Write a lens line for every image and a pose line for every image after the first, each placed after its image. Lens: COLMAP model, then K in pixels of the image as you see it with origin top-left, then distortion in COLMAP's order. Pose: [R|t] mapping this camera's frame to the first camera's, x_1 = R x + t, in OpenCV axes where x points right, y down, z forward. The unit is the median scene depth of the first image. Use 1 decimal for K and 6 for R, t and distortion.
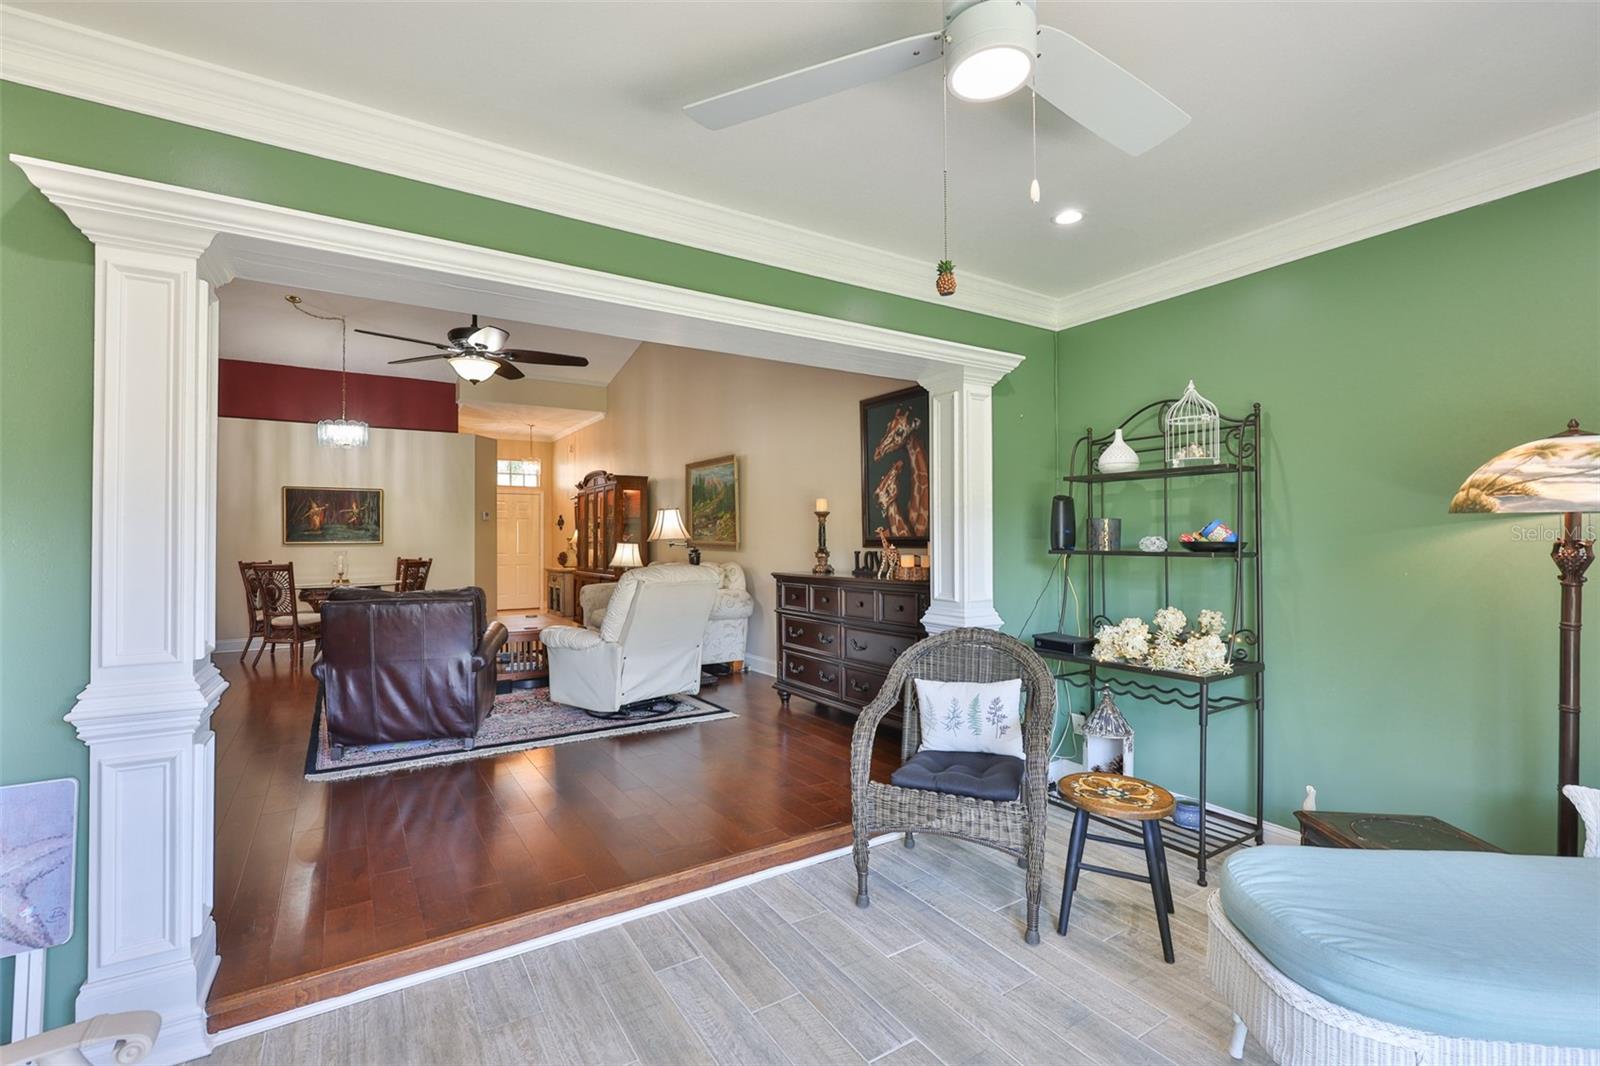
lens RADIAL K [[685.4, 0, 817.3], [0, 685.4, 541.5], [0, 0, 1]] dist [-0.009698, 0.002666]
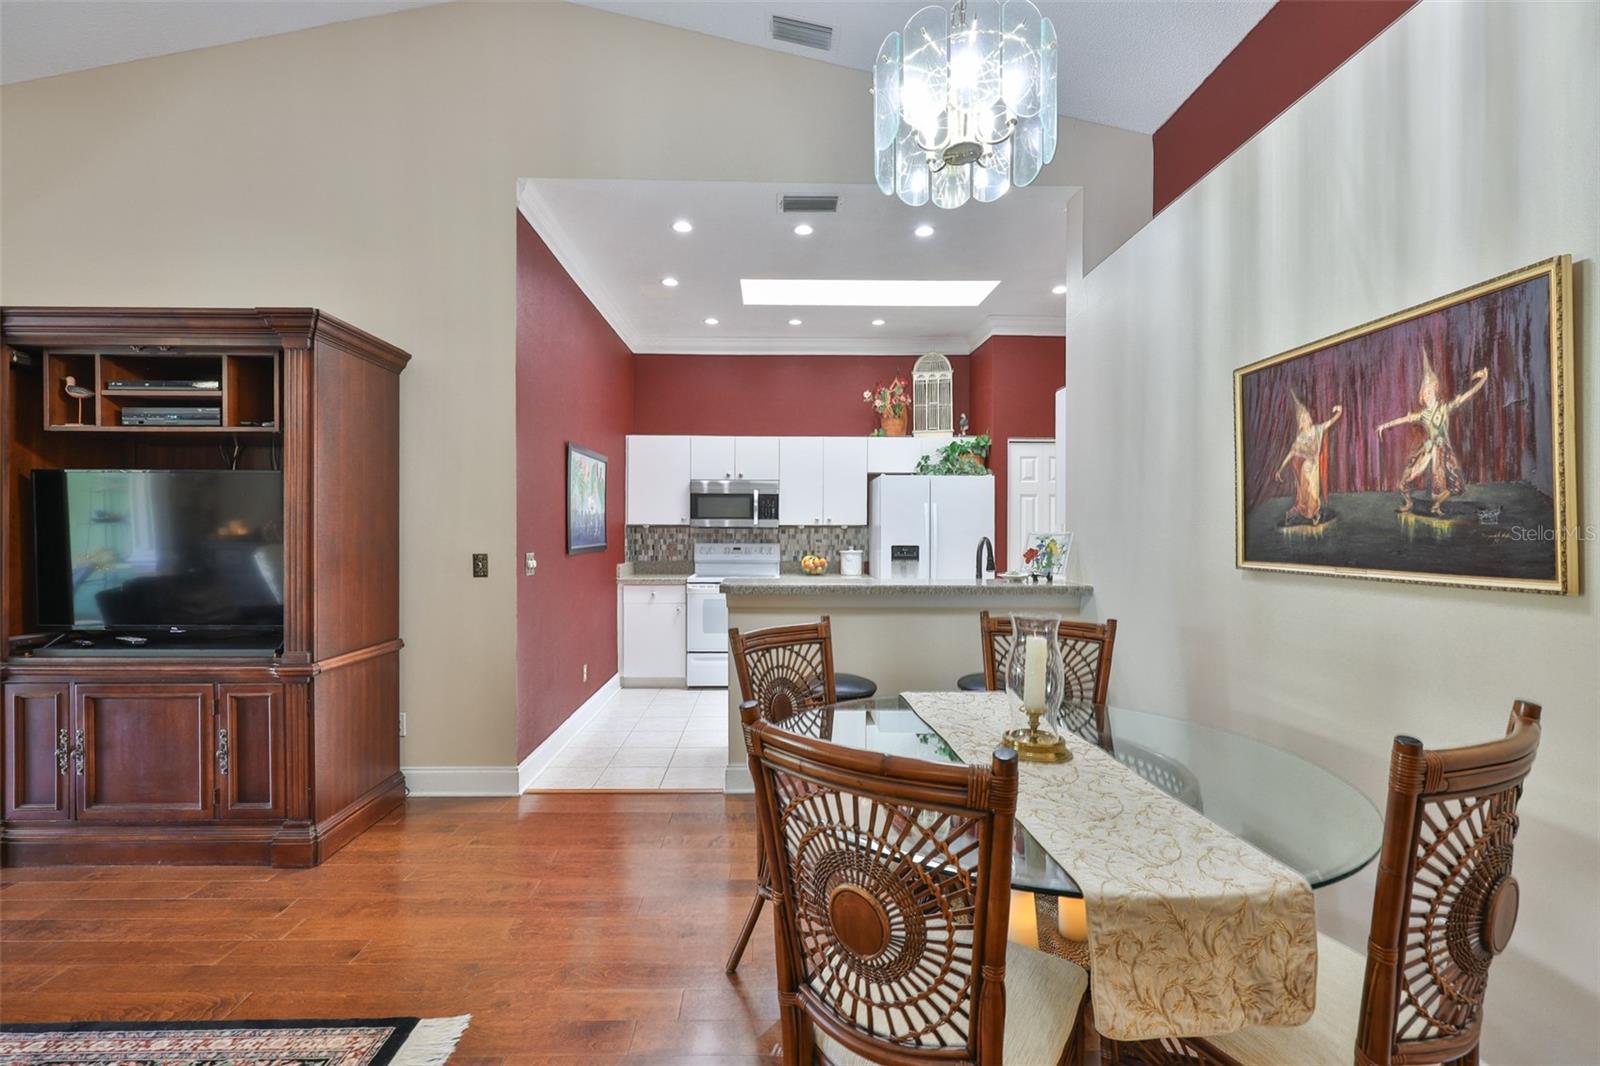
lens RADIAL K [[685.4, 0, 795.6], [0, 685.4, 539.1], [0, 0, 1]] dist [-0.009698, 0.002666]
pose [[-0.544187, 0.013748, -0.838851, -0.687729], [0.001153, 0.999877, 0.015639, -0.021994], [0.838963, 0.007543, -0.544136, 1.601014]]
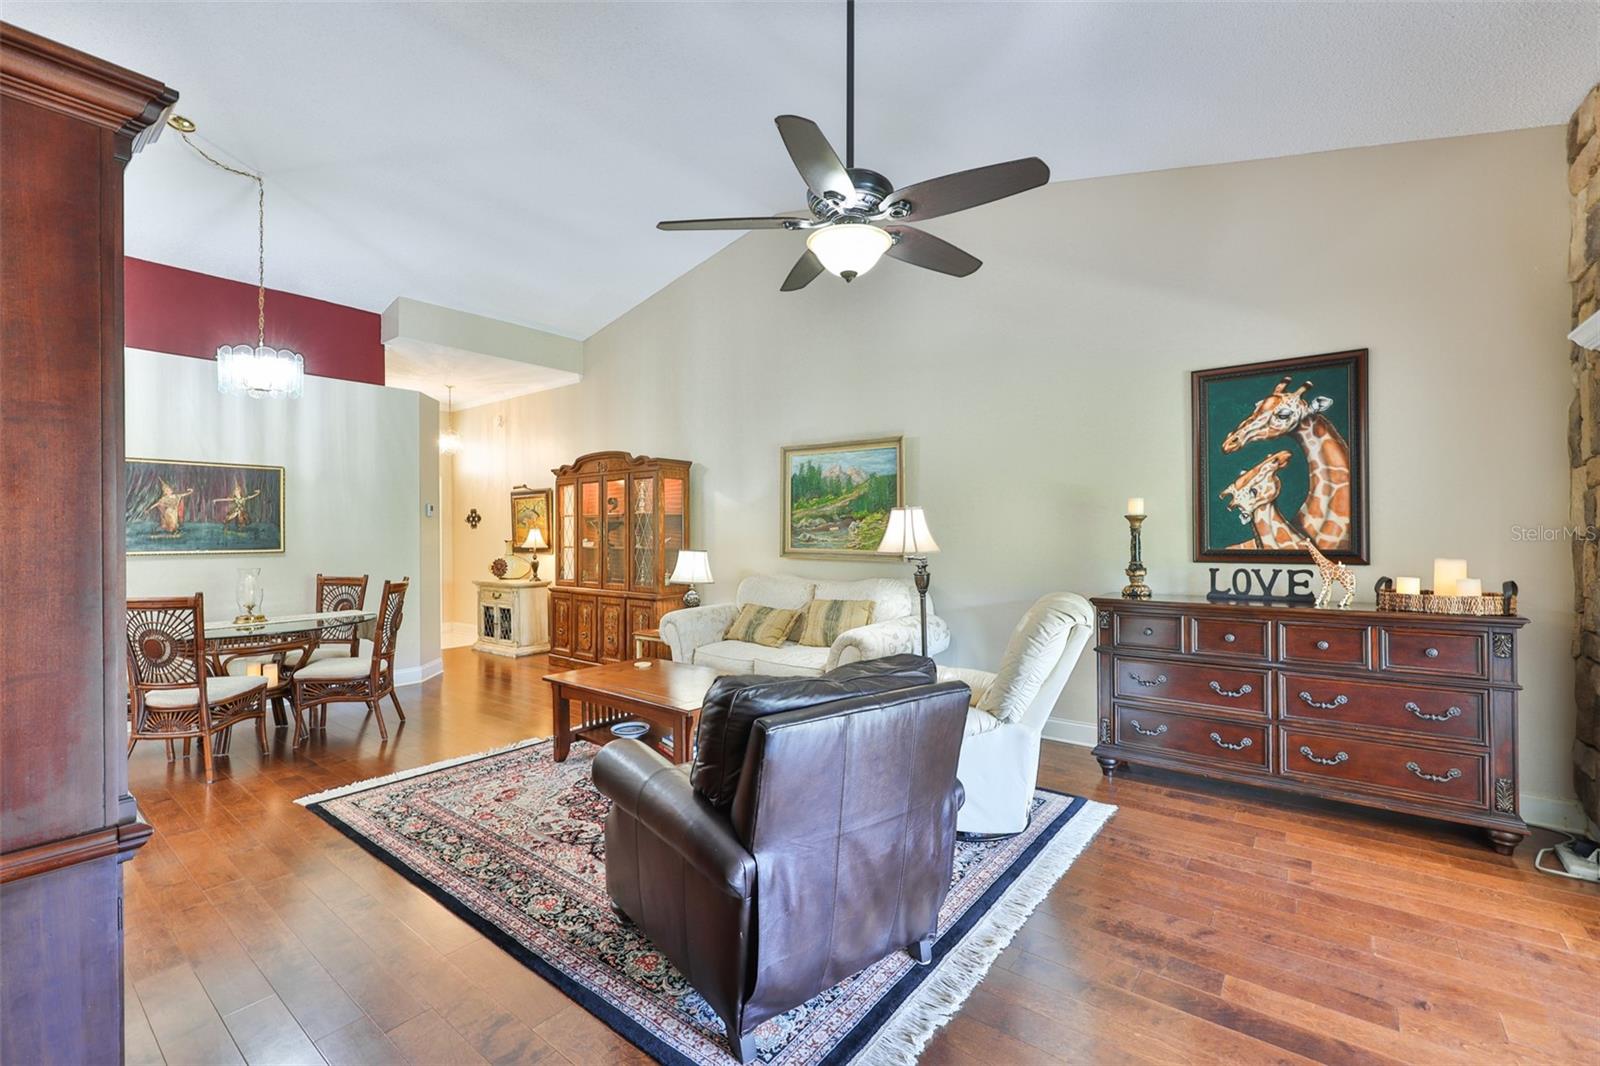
lens RADIAL K [[685.4, 0, 799.2], [0, 685.4, 526.6], [0, 0, 1]] dist [-0.009698, 0.002666]
pose [[0.956756, -0.000128, 0.290891, -0.609194], [0.002822, 0.999957, -0.008842, -0.026549], [-0.290878, 0.009281, 0.956715, 0.407493]]
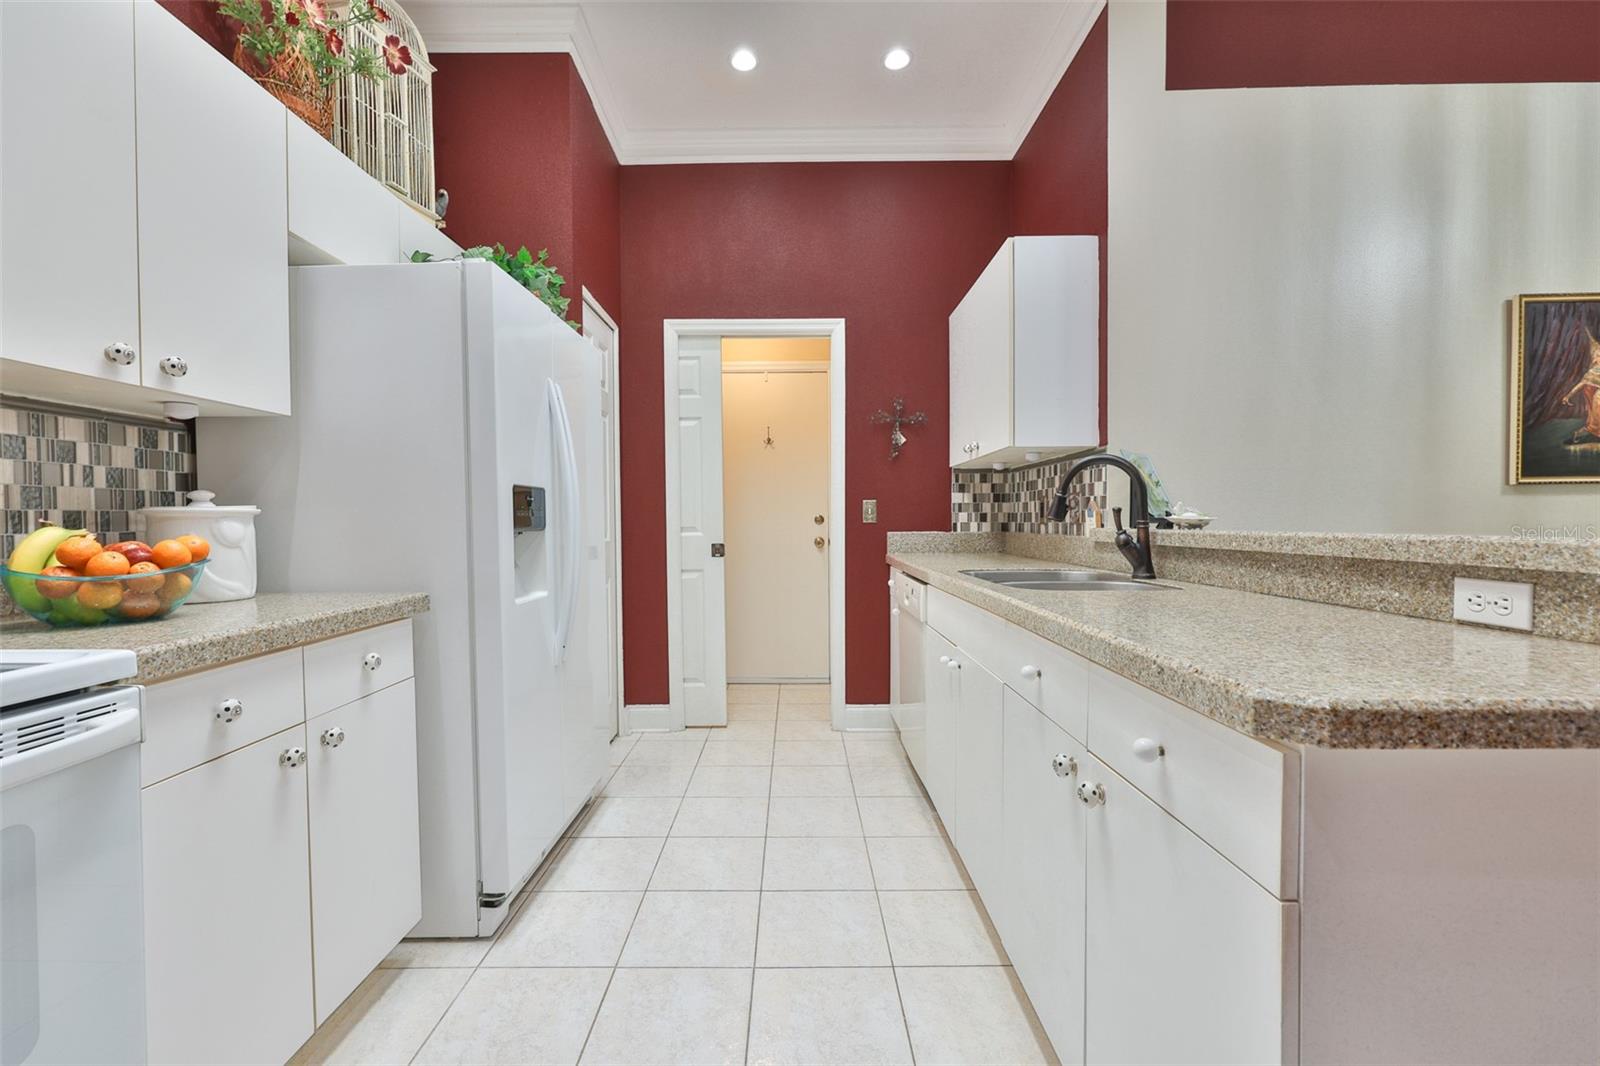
lens RADIAL K [[676.5, 0, 781.8], [0, 676.5, 534.8], [0, 0, 1]] dist [0.002331, -0.001620]
pose [[0.813720, 0.008960, -0.581187, -1.401180], [0.007396, 0.999641, 0.025767, 0.026018], [0.581209, -0.025265, 0.813362, 0.886257]]
